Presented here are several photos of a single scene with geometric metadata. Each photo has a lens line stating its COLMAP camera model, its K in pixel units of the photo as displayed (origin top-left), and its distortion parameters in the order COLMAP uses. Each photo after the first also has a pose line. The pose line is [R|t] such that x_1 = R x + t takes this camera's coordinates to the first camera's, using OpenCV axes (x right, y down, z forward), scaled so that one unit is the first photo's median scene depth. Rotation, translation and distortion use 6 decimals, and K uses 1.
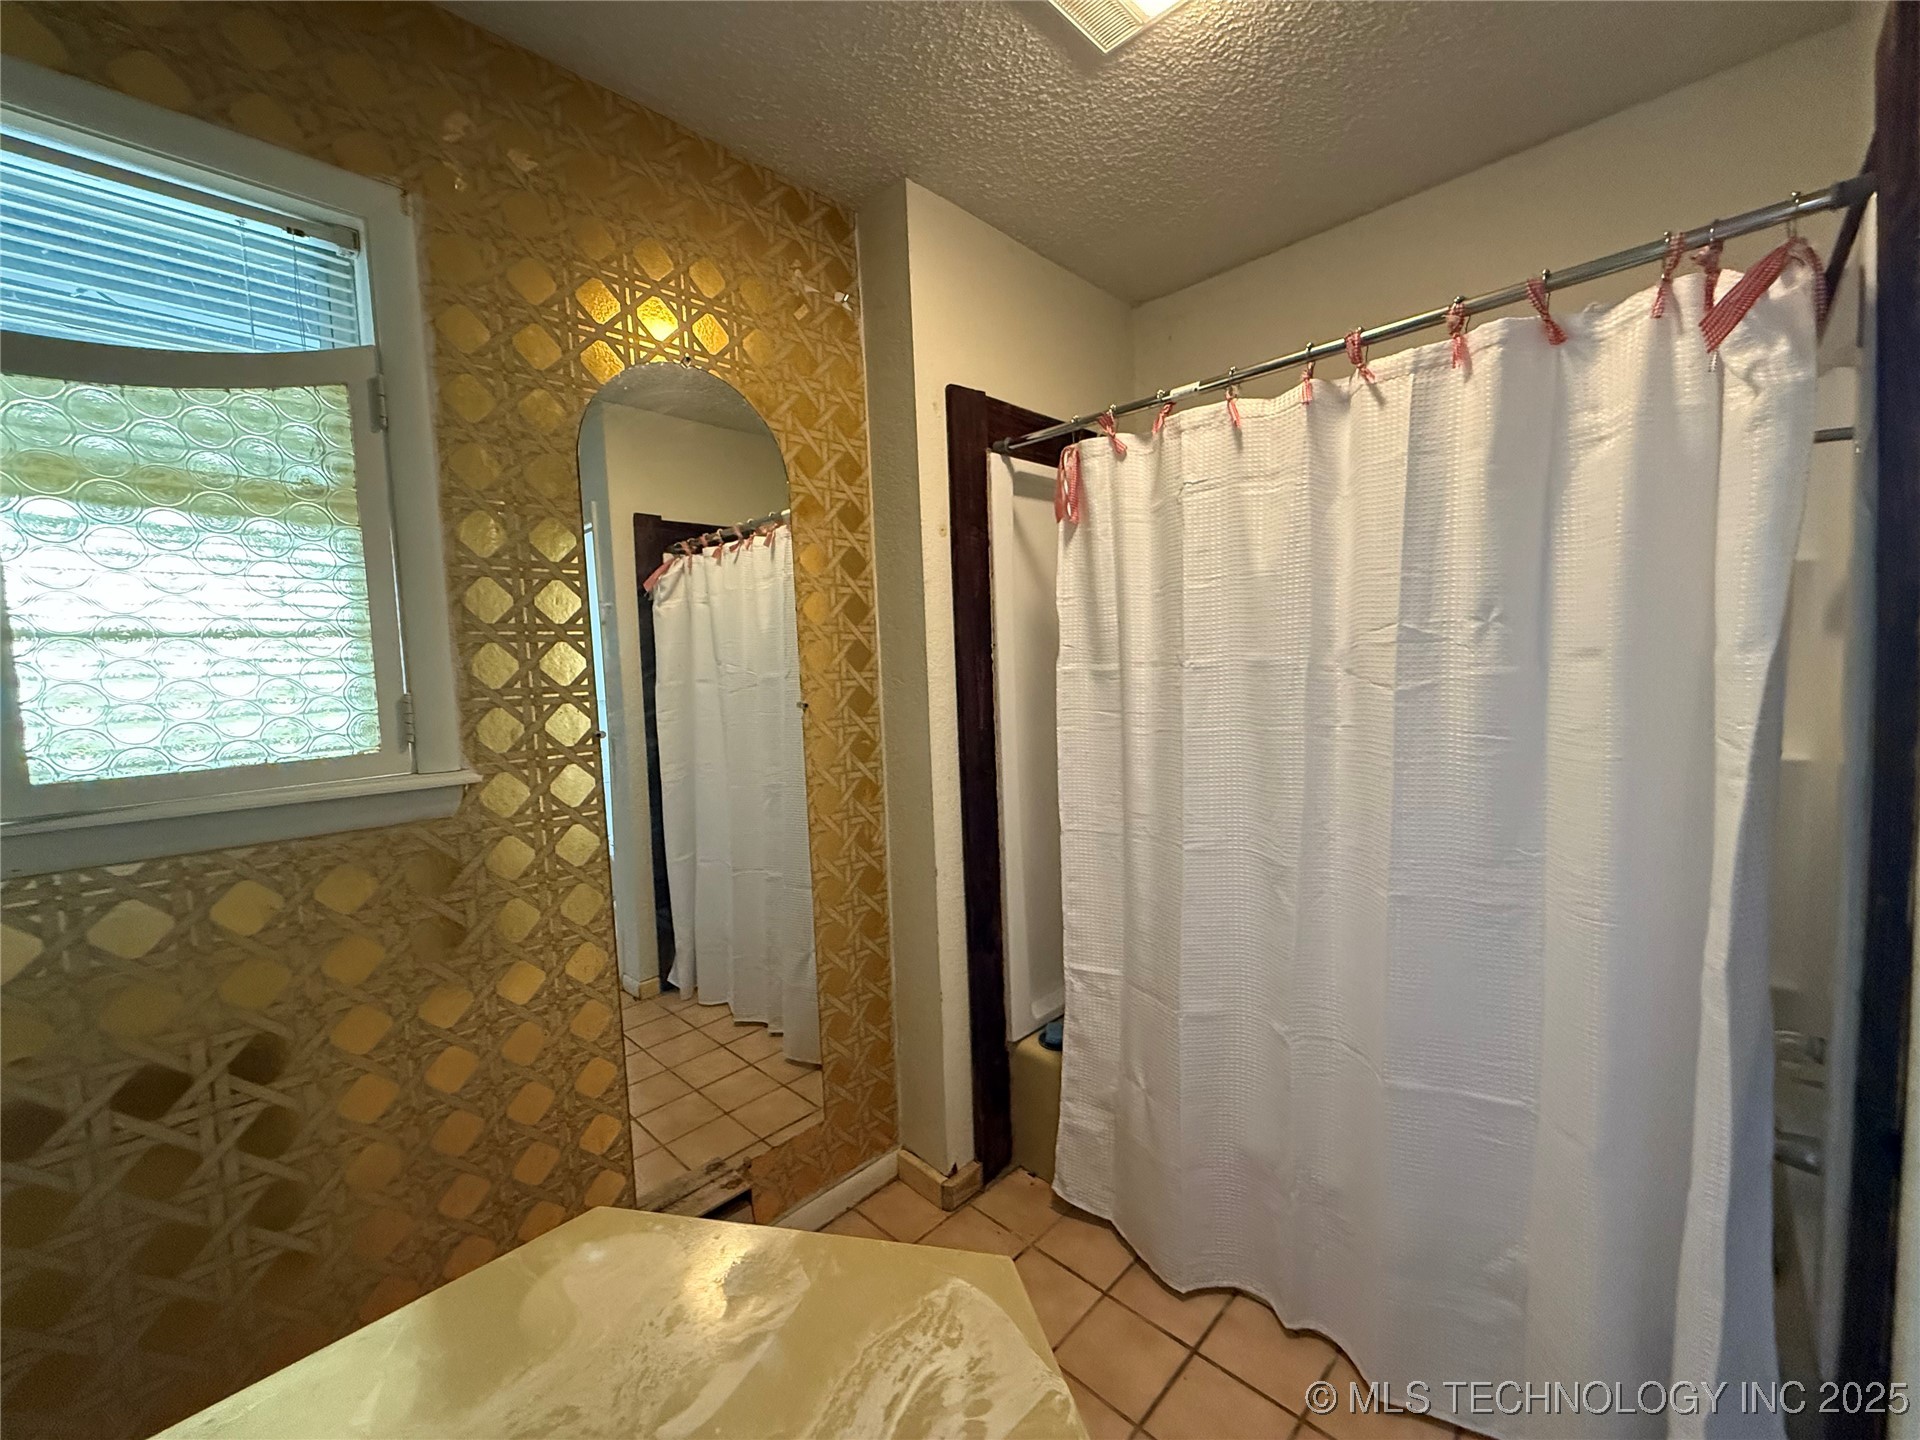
lens RADIAL K [[766.1, 0, 962.4], [0, 766.1, 722.7], [0, 0, 1]] dist [0.000008, 0.000854]
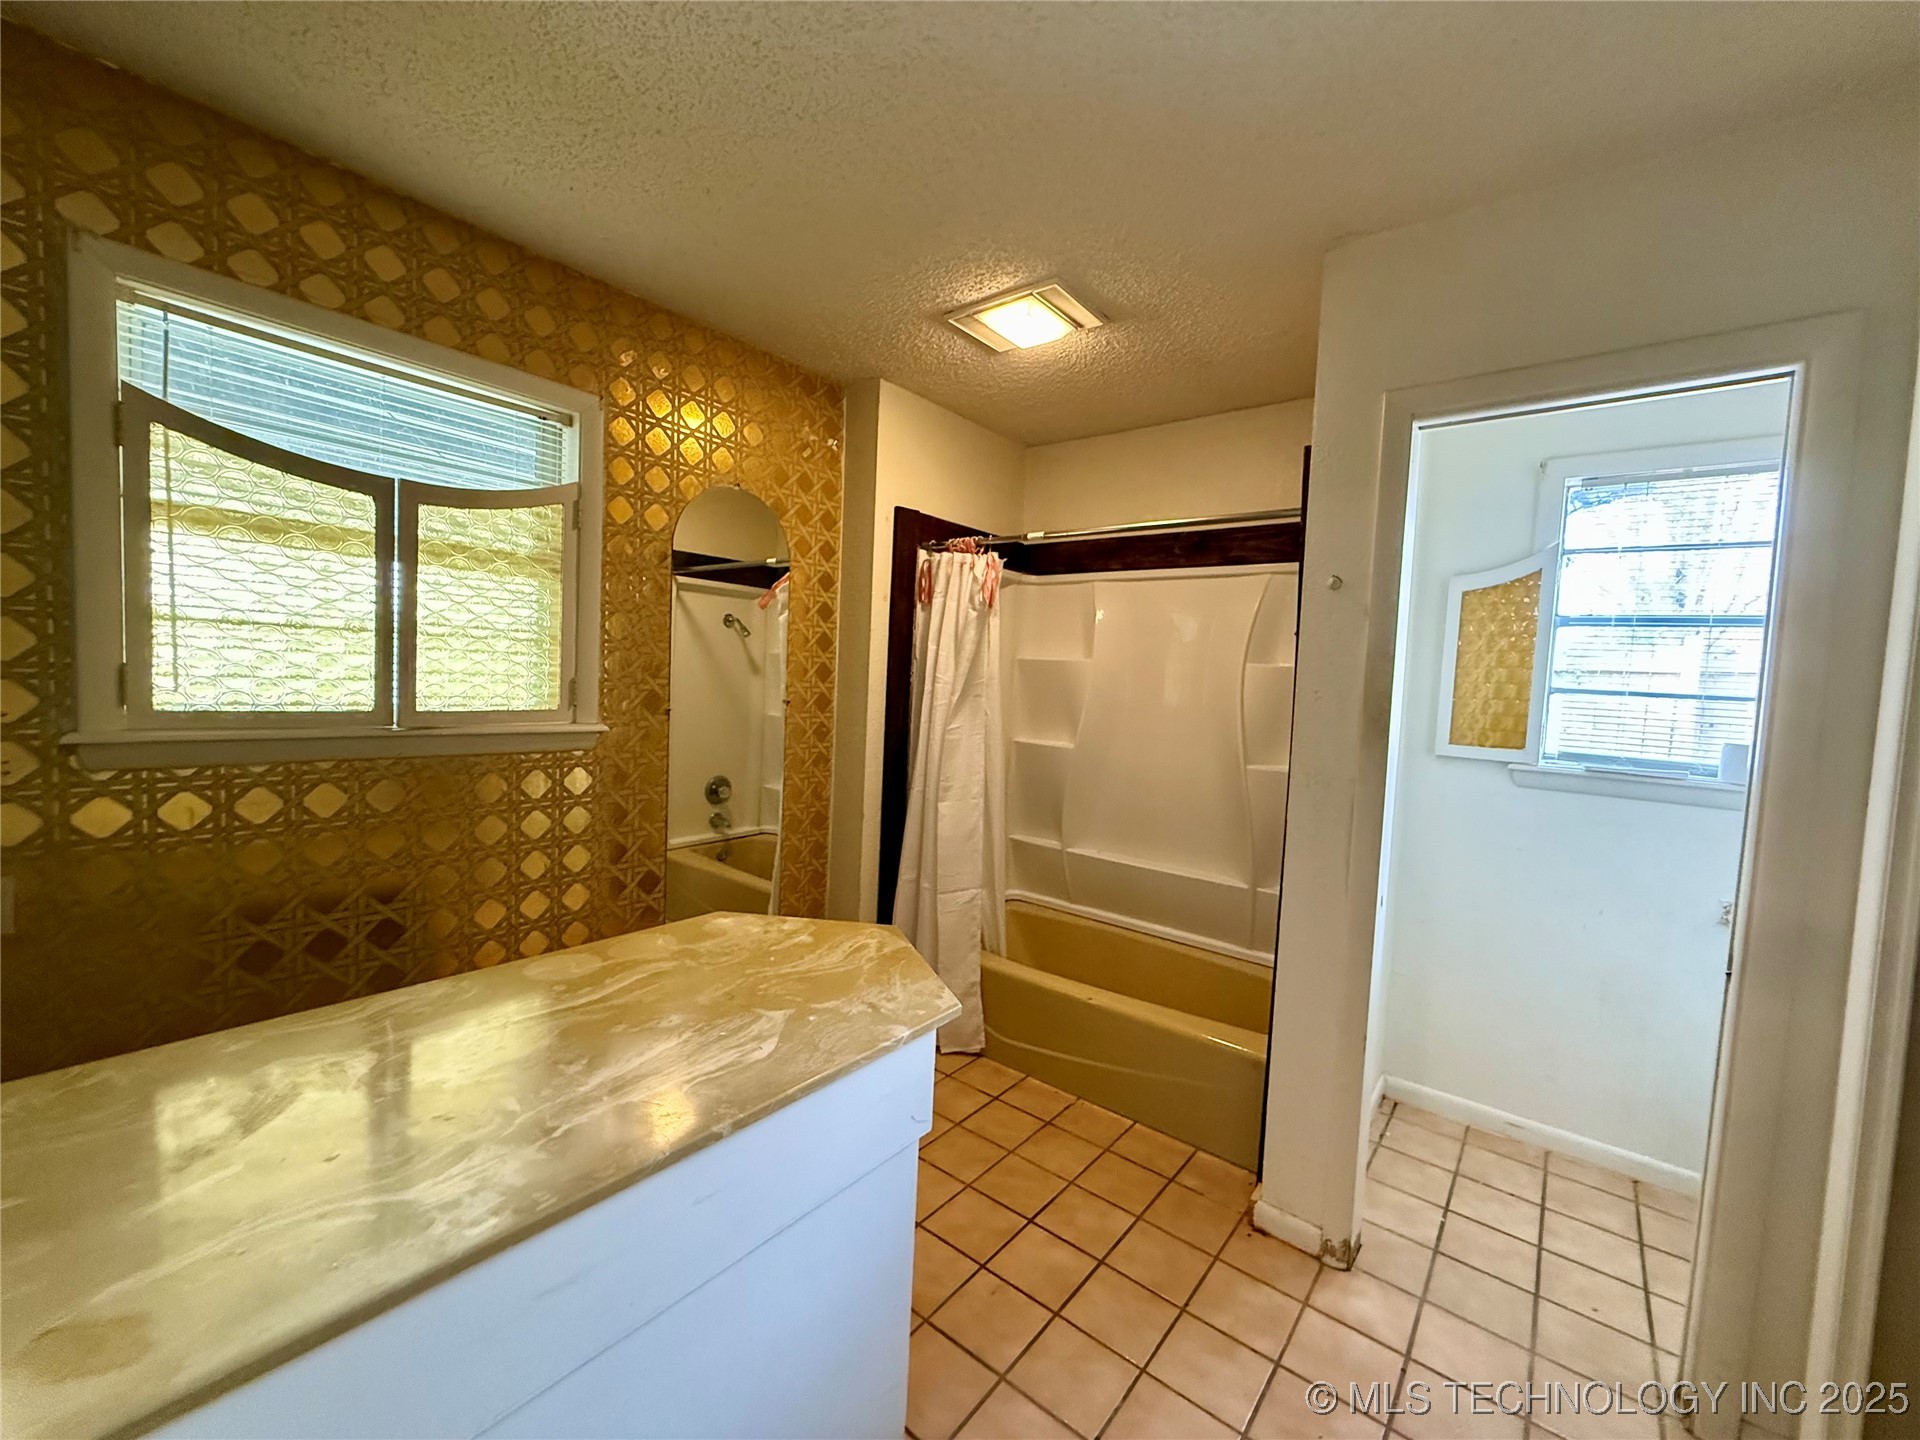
lens RADIAL K [[766.1, 0, 961.6], [0, 766.1, 722.4], [0, 0, 1]] dist [0.000008, 0.000854]
pose [[0.991225, 0.080117, 0.105138, -0.015679], [-0.078756, 0.996748, -0.017043, 0.017504], [-0.106162, 0.008613, 0.994312, -0.585669]]
